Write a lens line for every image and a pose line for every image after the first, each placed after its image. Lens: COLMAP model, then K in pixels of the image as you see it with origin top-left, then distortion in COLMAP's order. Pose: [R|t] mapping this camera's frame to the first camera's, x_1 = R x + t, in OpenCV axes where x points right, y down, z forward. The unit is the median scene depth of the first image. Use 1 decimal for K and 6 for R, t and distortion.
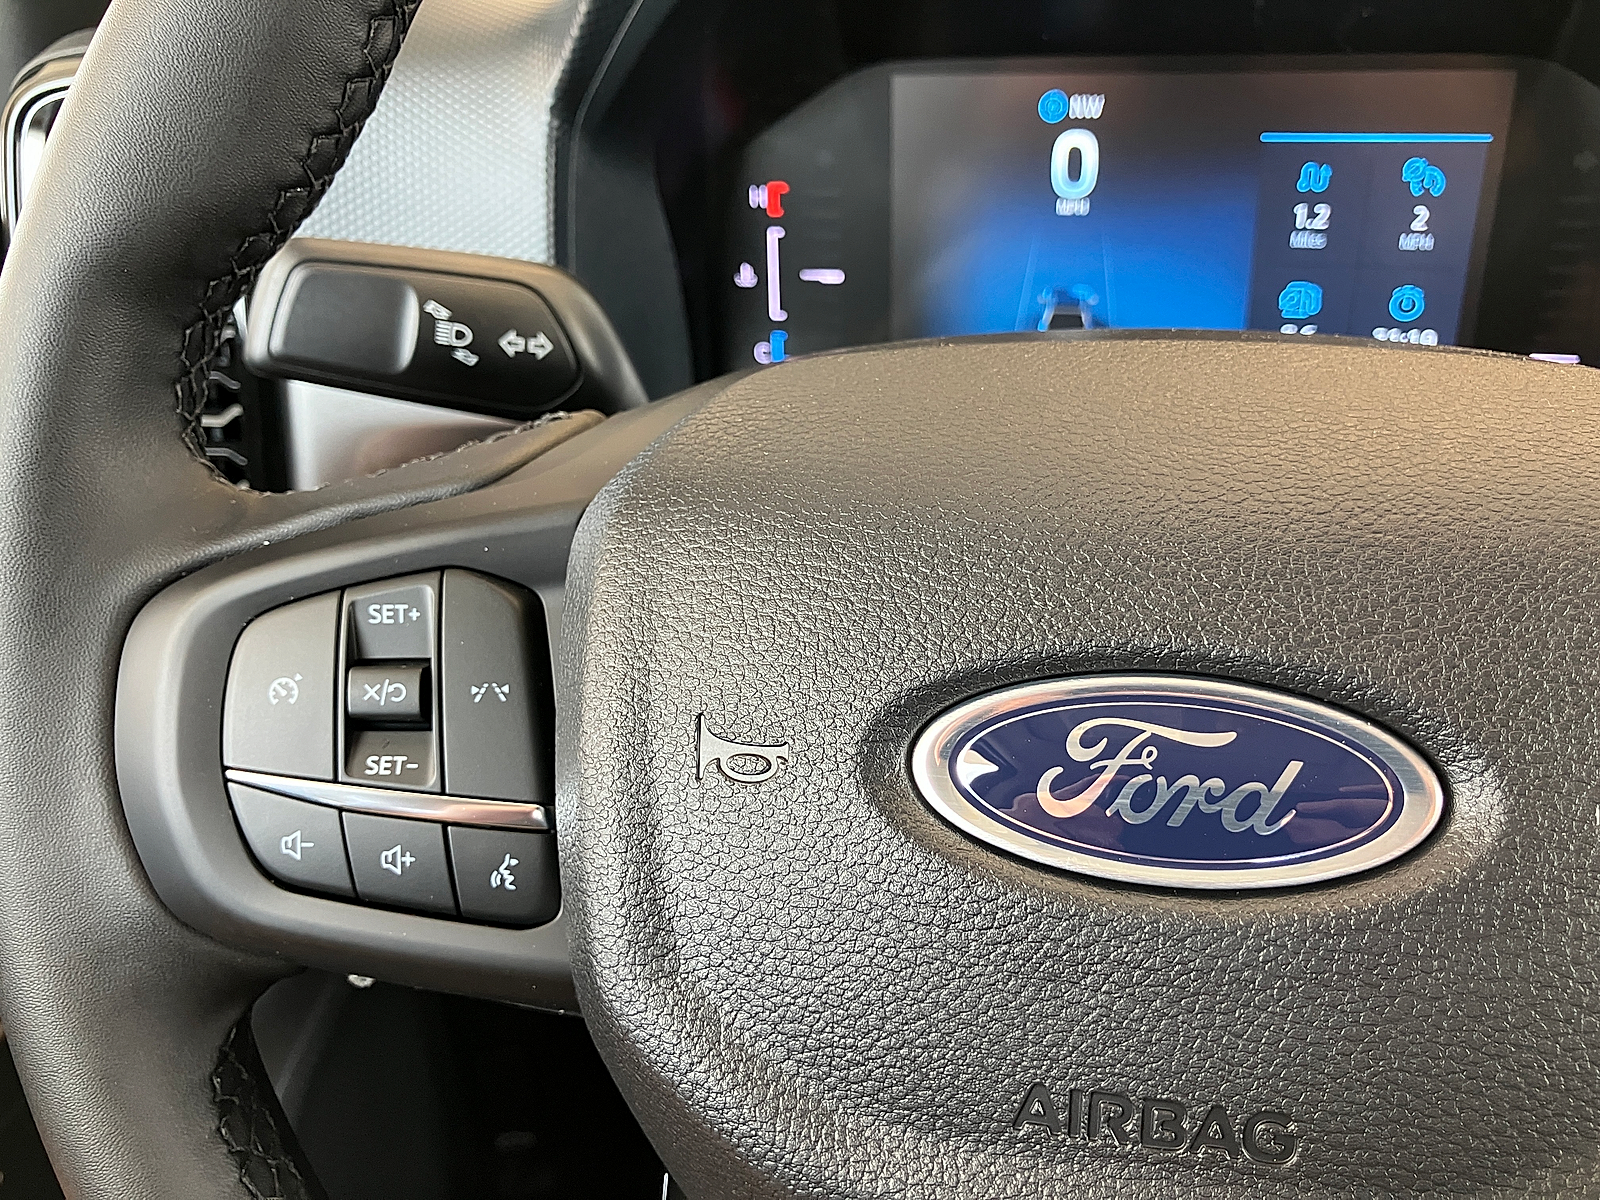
lens RADIAL K [[1364.7, 0, 800.0], [0, 1364.7, 600.0], [0, 0, 1]] dist [-0.037024, 0.008169]
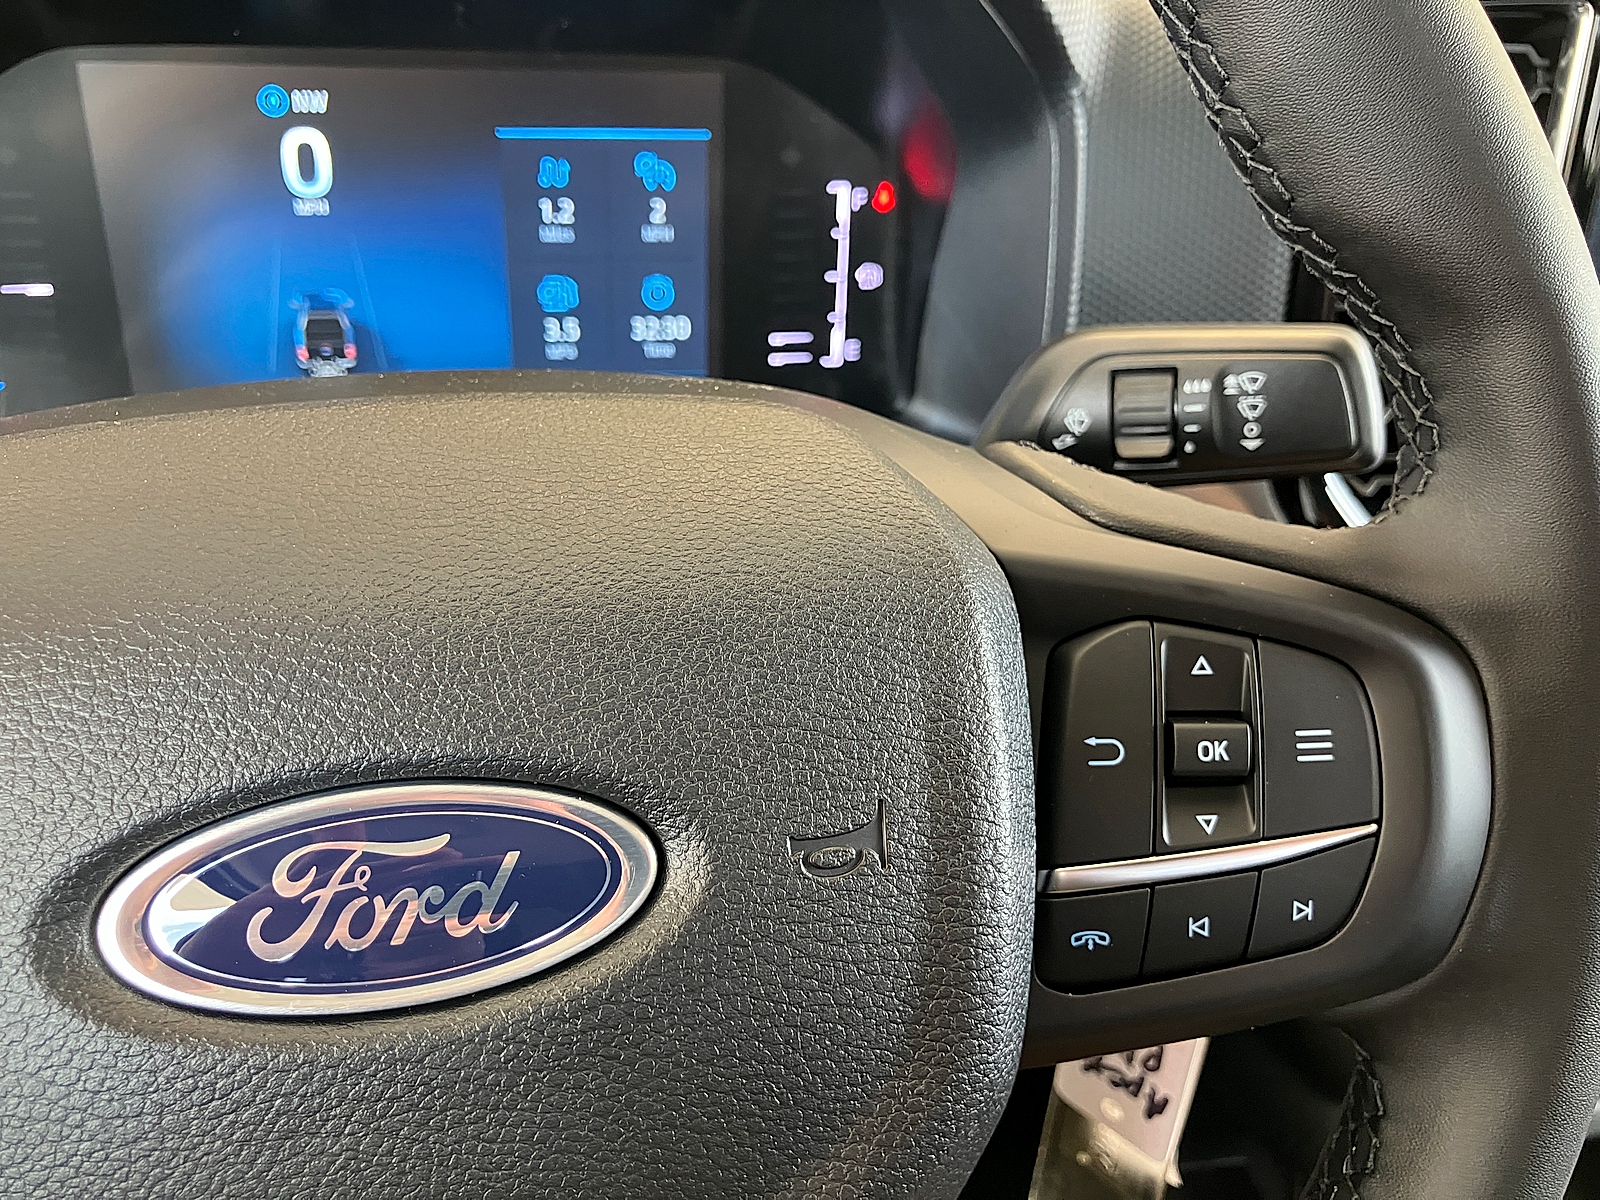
lens RADIAL K [[1364.7, 0, 800.0], [0, 1364.7, 600.0], [0, 0, 1]] dist [-0.037024, 0.008169]
pose [[0.891508, -0.141275, 0.430413, 0.147276], [0.123539, 0.989935, 0.069042, -0.103988], [-0.435835, -0.008378, 0.899987, 0.014437]]
